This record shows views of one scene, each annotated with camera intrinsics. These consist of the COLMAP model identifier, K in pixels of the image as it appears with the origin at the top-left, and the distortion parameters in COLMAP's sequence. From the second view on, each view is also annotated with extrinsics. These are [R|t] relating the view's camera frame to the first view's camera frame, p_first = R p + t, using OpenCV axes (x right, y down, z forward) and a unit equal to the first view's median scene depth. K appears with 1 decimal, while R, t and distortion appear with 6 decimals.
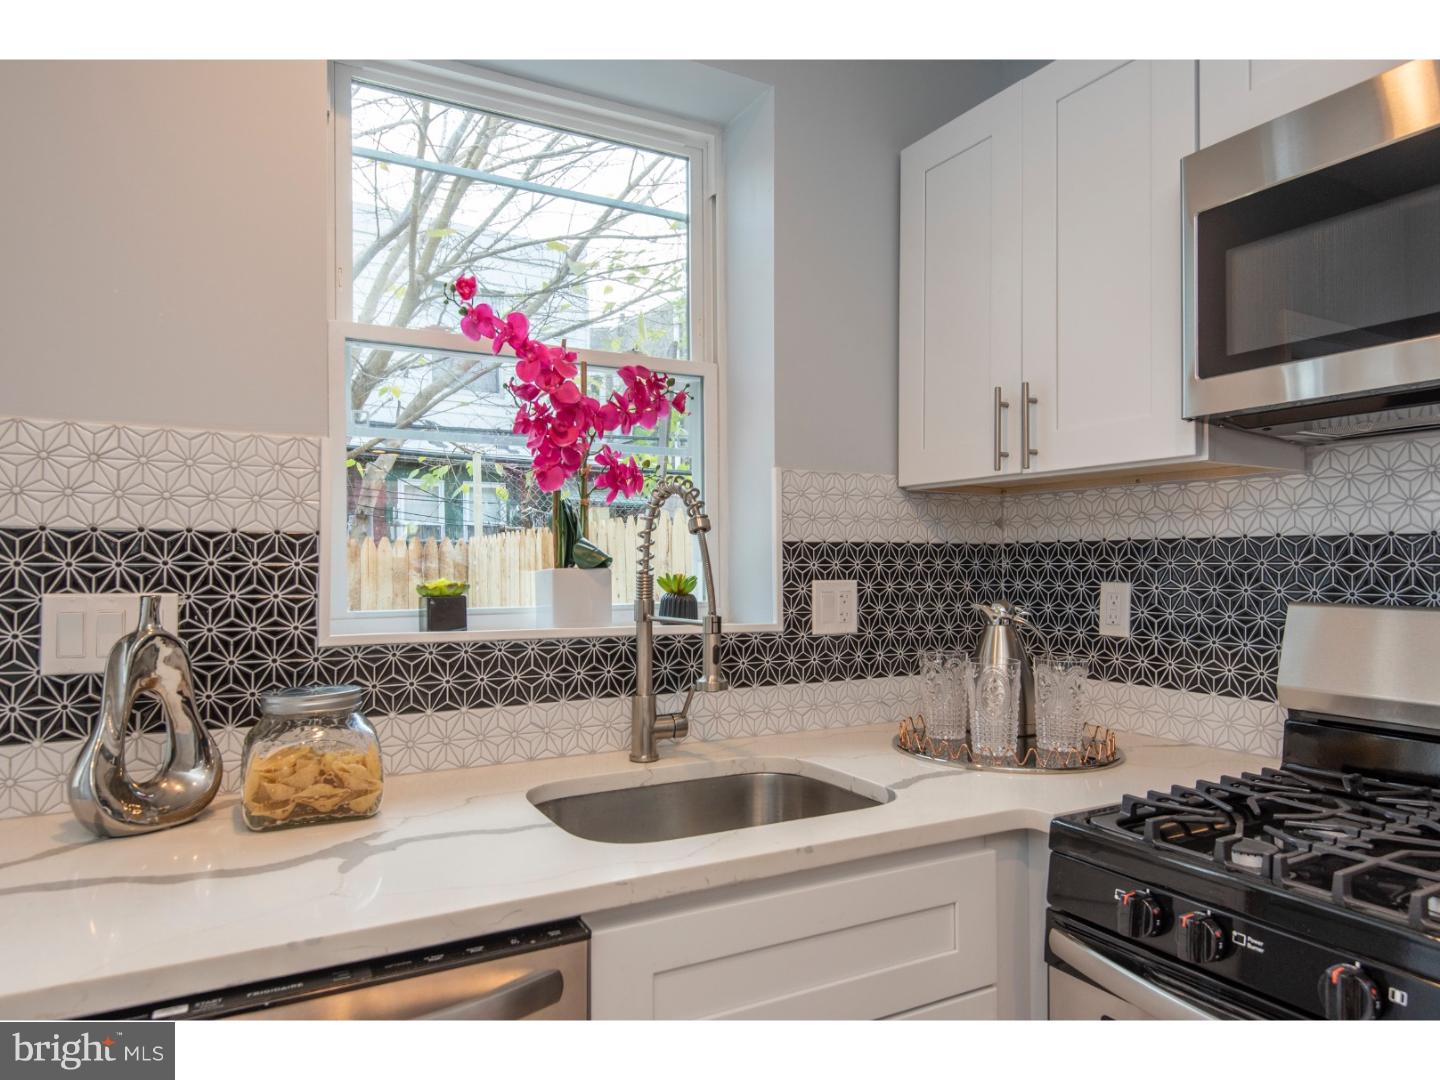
lens RADIAL K [[889.7, 0, 722.7], [0, 889.7, 558.1], [0, 0, 1]] dist [0.018842, -0.001782]
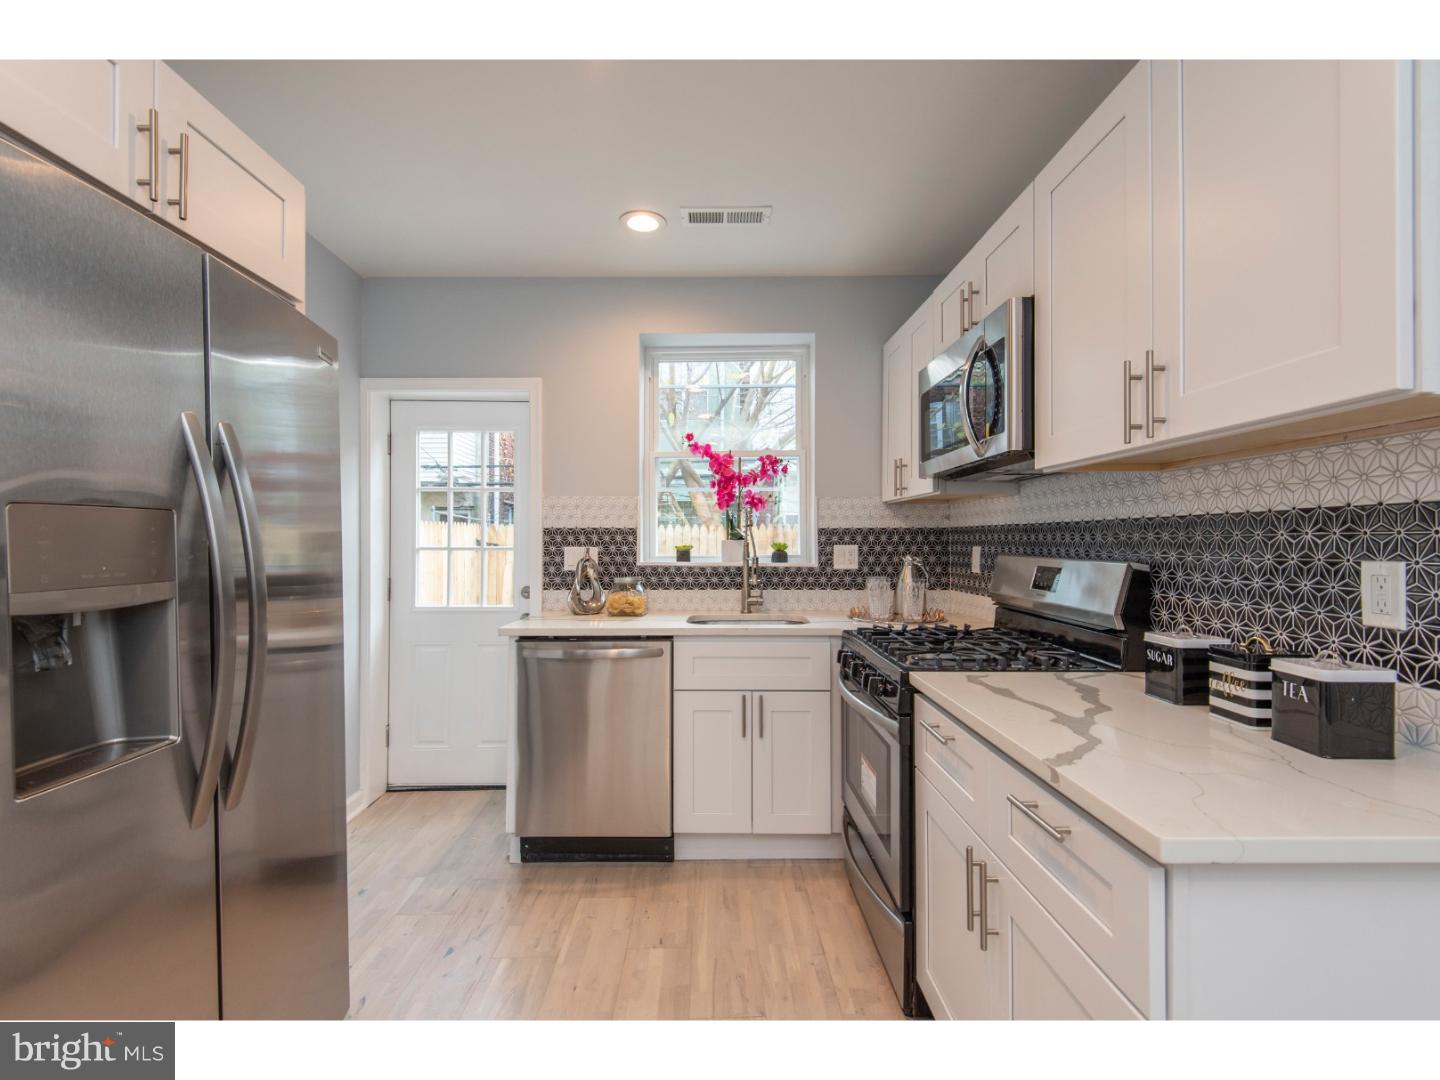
lens RADIAL K [[651.6, 0, 716.3], [0, 651.6, 543.2], [0, 0, 1]] dist [0.022806, -0.000676]
pose [[0.871736, 0.001248, -0.489974, 0.726913], [0.004636, 0.999931, 0.010795, 0.000614], [0.489953, -0.011682, 0.871670, -0.669540]]
